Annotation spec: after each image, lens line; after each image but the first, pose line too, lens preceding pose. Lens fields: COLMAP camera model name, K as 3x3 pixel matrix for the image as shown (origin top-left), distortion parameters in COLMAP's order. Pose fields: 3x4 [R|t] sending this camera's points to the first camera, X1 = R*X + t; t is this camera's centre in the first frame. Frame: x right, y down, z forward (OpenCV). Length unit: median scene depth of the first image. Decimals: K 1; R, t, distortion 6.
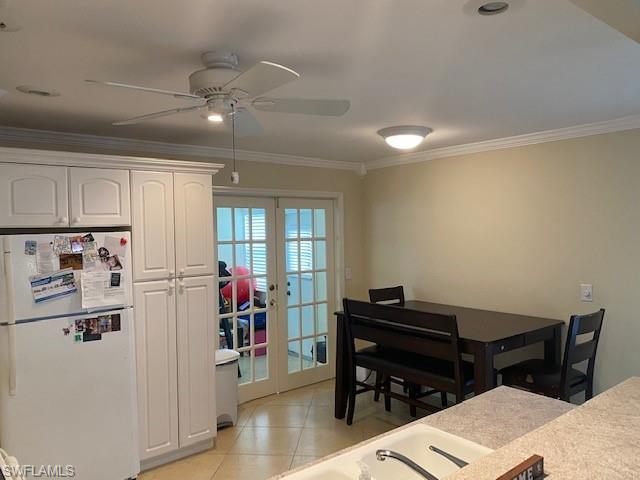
lens RADIAL K [[499.5, 0, 315.8], [0, 499.5, 237.5], [0, 0, 1]] dist [0.004088, 0.001355]
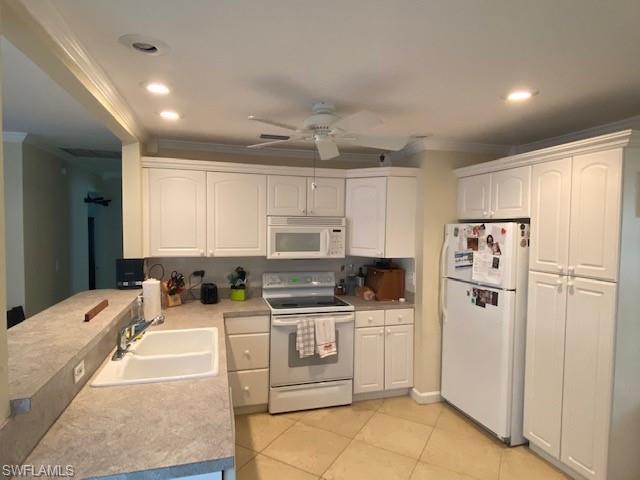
lens RADIAL K [[359.1, 0, 314.6], [0, 359.1, 240.4], [0, 0, 1]] dist [0.038735, -0.041088]
pose [[-0.413126, 0.050095, -0.909295, 0.566576], [-0.020109, 0.997741, 0.064103, -0.015940], [0.910452, 0.044768, -0.411185, 0.973589]]
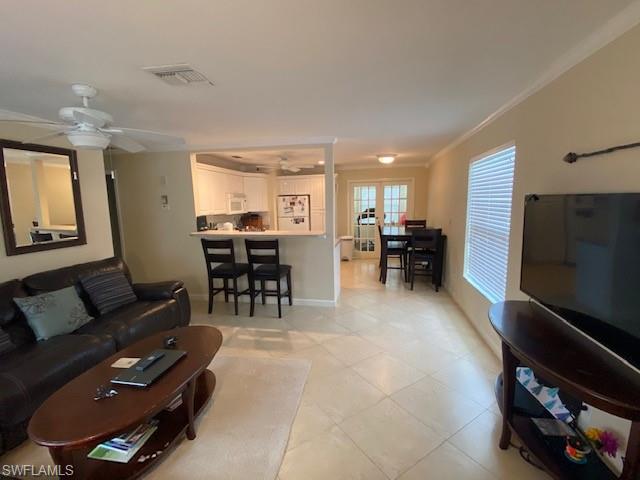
lens RADIAL K [[286.2, 0, 320.0], [0, 286.2, 240.0], [0, 0, 1]] dist [0.028238, -0.027466]
pose [[0.621362, 0.108556, -0.775967, 1.415543], [-0.002163, 0.990590, 0.136849, 0.021421], [0.783521, -0.083355, 0.615749, -0.260323]]
